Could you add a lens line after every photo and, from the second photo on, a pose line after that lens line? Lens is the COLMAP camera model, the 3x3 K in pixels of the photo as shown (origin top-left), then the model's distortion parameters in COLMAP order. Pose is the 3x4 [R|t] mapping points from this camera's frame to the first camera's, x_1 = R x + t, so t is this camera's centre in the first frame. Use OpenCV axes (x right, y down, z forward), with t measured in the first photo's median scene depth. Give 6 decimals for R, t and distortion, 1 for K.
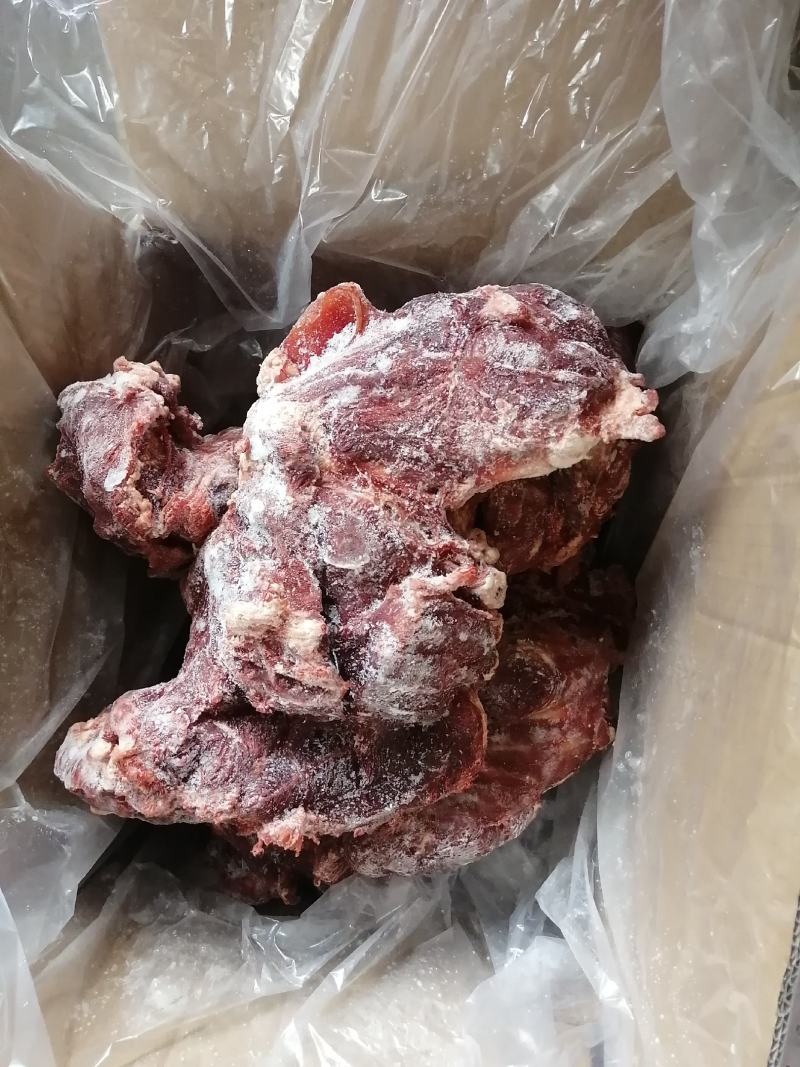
lens RADIAL K [[844.4, 0, 402.7], [0, 844.4, 531.0], [0, 0, 1]] dist [-0.016861, -0.022639]
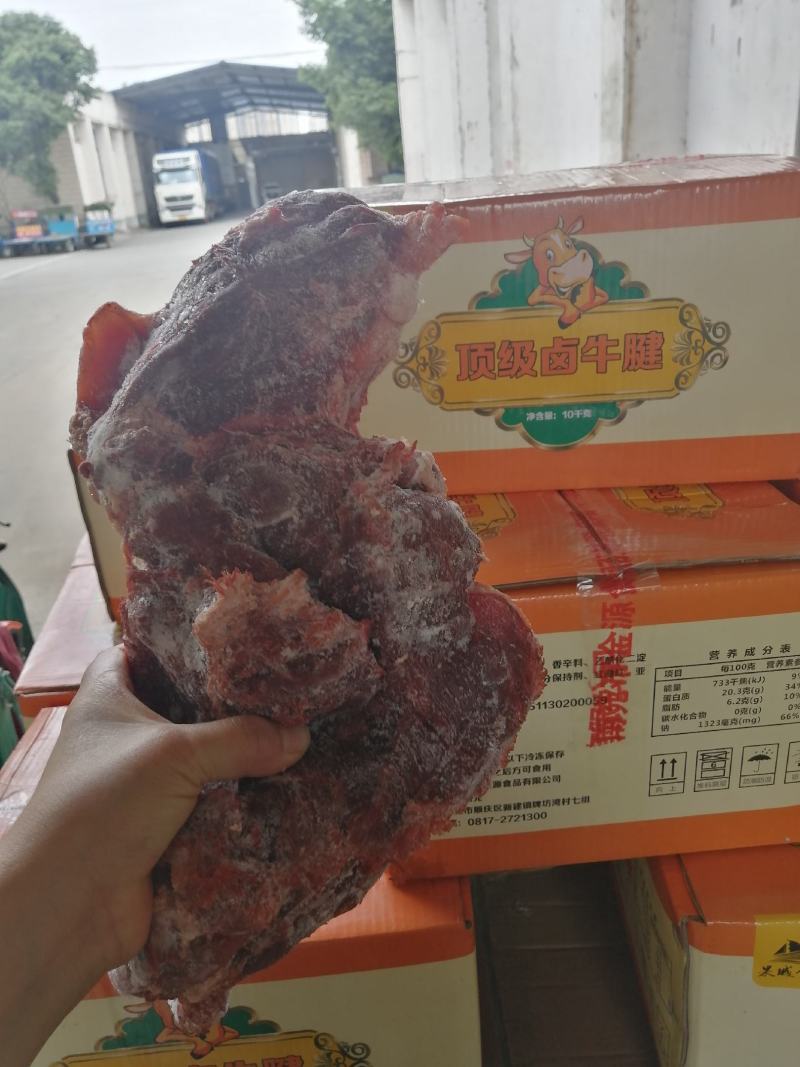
lens RADIAL K [[844.4, 0, 405.4], [0, 844.4, 531.9], [0, 0, 1]] dist [-0.016861, -0.022639]
pose [[0.784599, -0.561860, 0.262142, -0.199906], [0.607944, 0.780177, -0.147407, 0.254646], [-0.121695, 0.275023, 0.953705, 0.162029]]
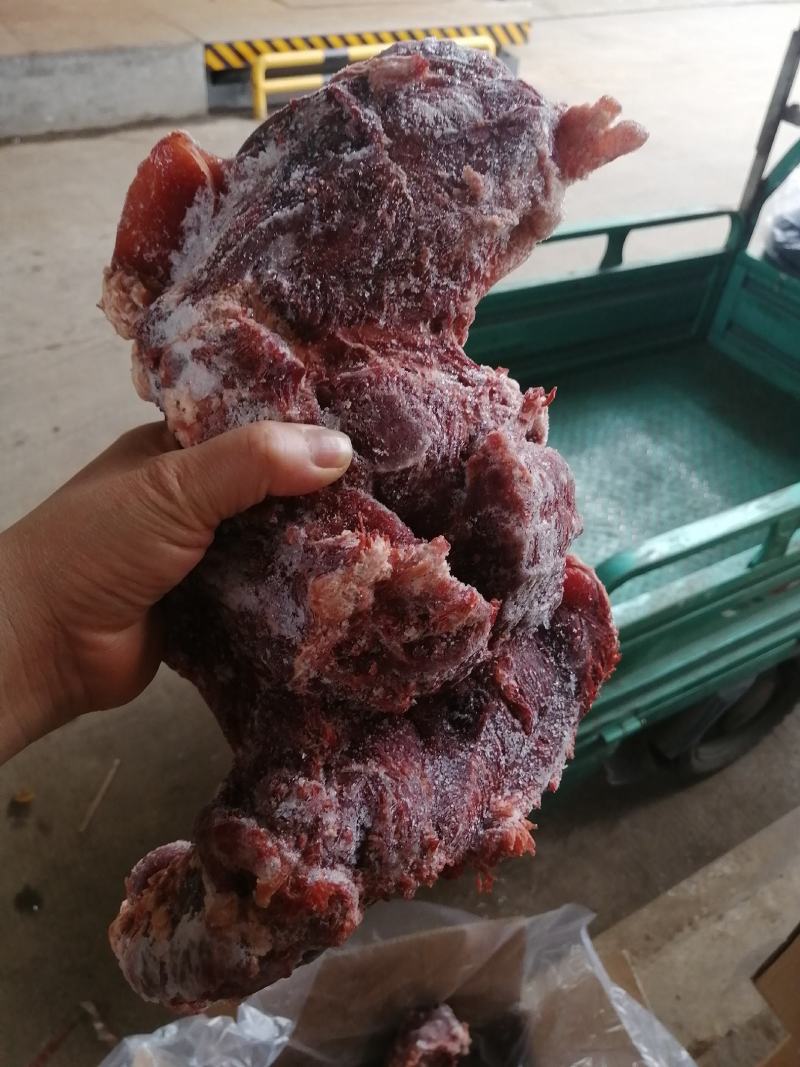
lens RADIAL K [[844.4, 0, 394.5], [0, 844.4, 527.1], [0, 0, 1]] dist [-0.016861, -0.022639]
pose [[0.797299, -0.492450, 0.349008, -0.344514], [0.494572, 0.864471, 0.089934, 0.018422], [-0.345995, 0.100905, 0.932794, 0.346089]]
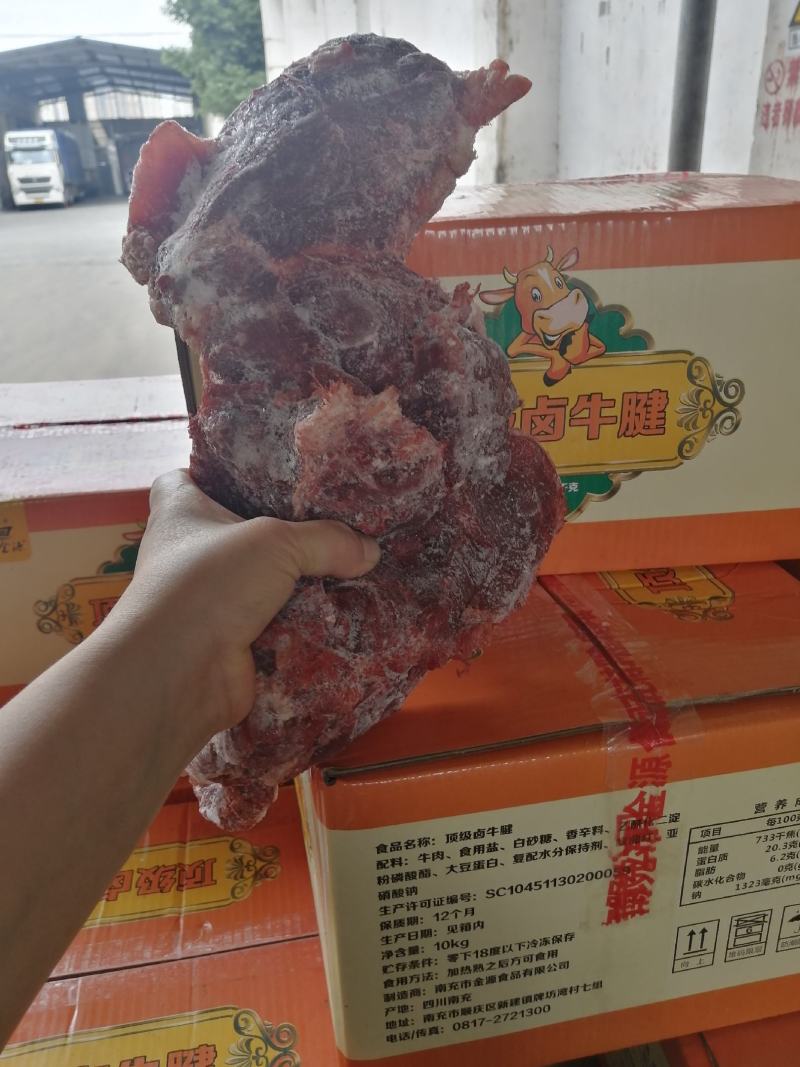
lens RADIAL K [[844.4, 0, 403.5], [0, 844.4, 533.8], [0, 0, 1]] dist [-0.016861, -0.022639]
pose [[0.753116, -0.554963, 0.353315, -0.469365], [0.584413, 0.810970, 0.028097, 0.207841], [-0.302121, 0.185322, 0.935082, 0.166261]]
